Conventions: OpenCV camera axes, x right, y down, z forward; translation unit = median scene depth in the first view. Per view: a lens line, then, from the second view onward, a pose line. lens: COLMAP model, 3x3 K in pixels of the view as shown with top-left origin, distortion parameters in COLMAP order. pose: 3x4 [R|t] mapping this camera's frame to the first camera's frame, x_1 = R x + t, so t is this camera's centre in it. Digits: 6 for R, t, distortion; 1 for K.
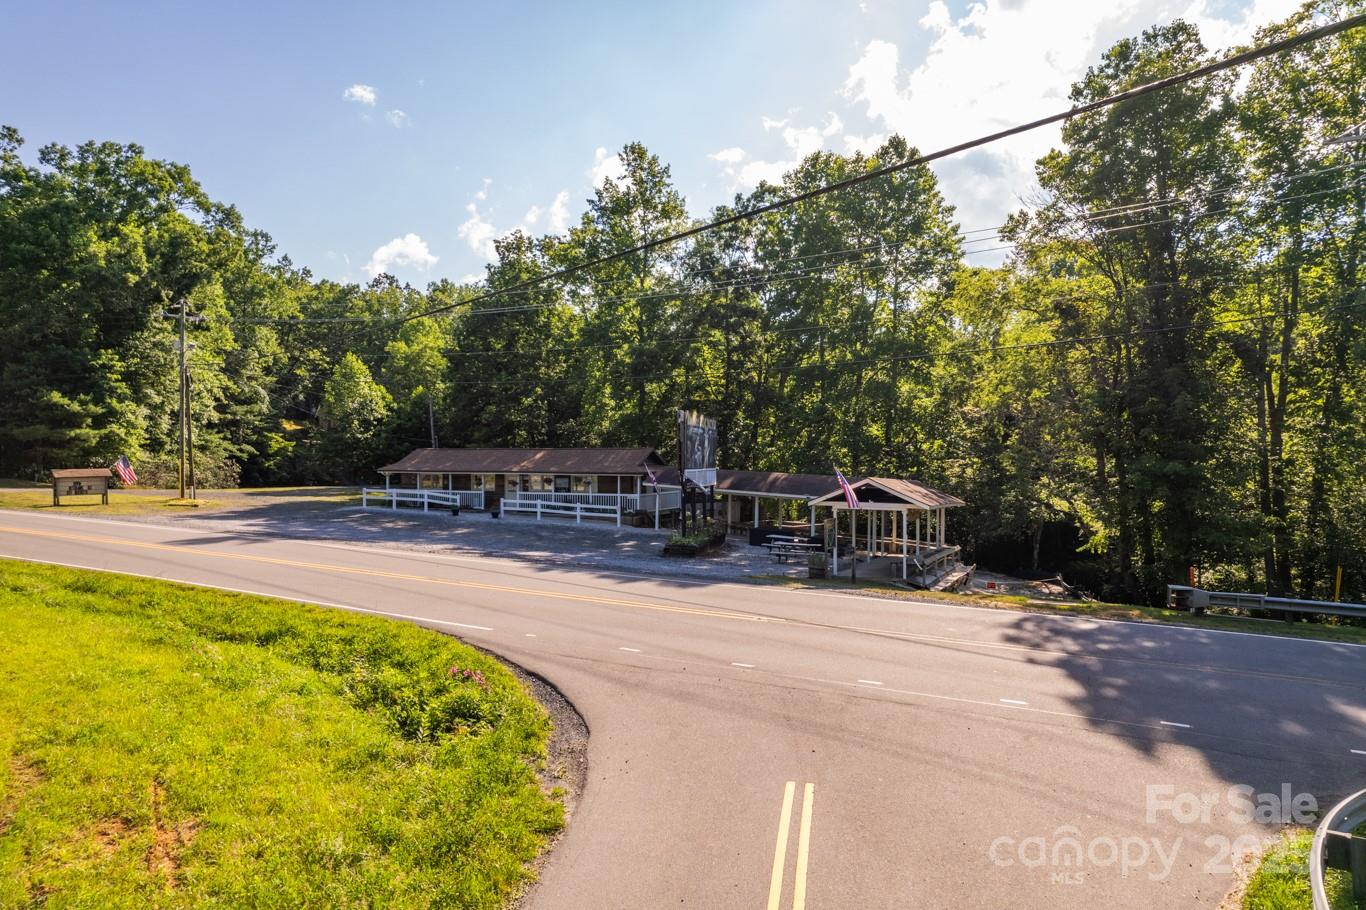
lens RADIAL K [[870.7, 0, 683.0], [0, 870.7, 455.0], [0, 0, 1]] dist [-0.096975, 0.090877]
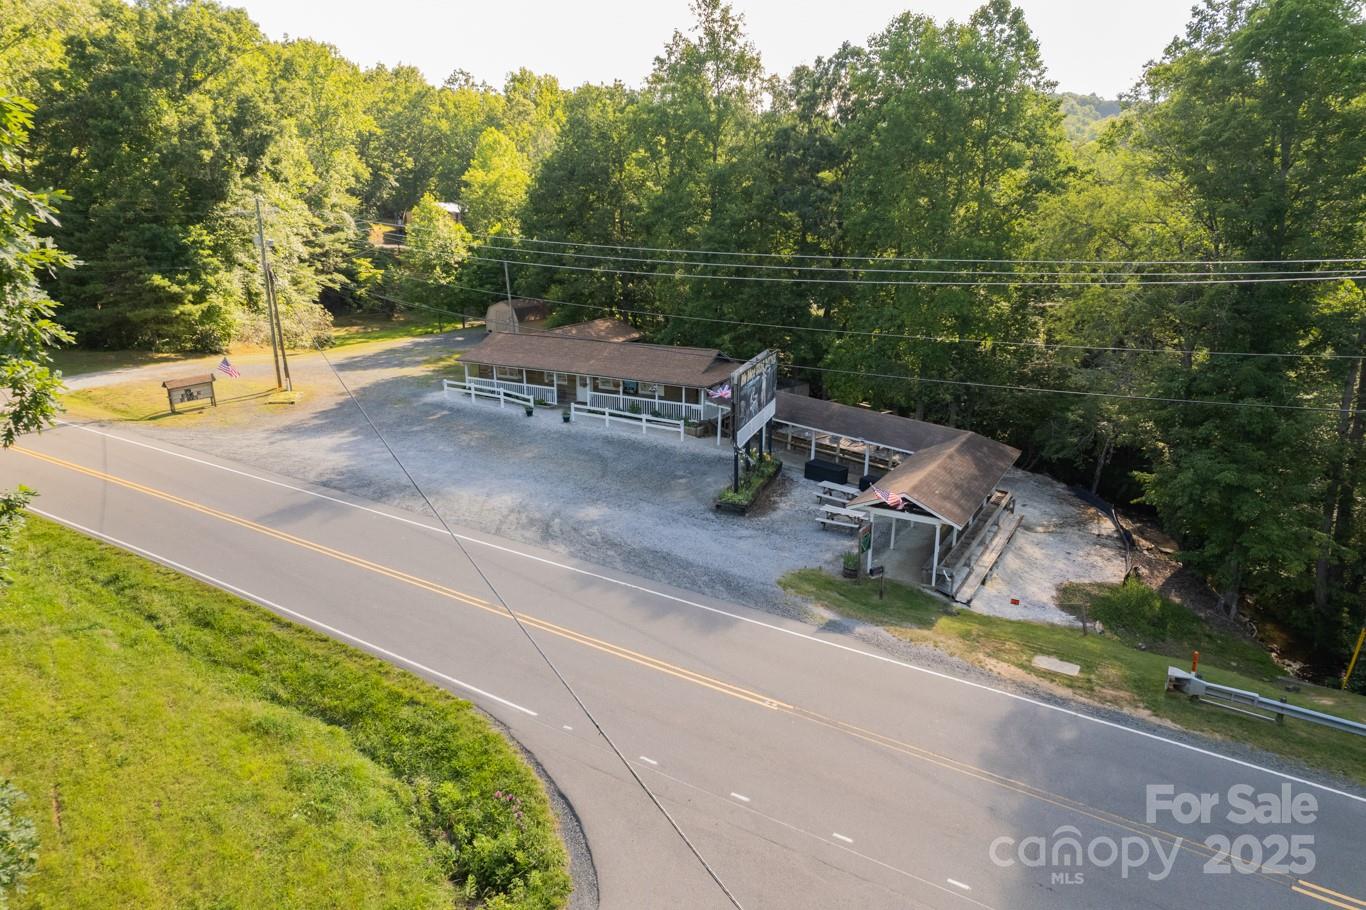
lens RADIAL K [[870.7, 0, 683.0], [0, 870.7, 455.0], [0, 0, 1]] dist [-0.096975, 0.090877]
pose [[0.993803, 0.027629, -0.107663, 0.029577], [0.004311, 0.958303, 0.285723, -0.149962], [0.111068, -0.284417, 0.952245, 0.003827]]
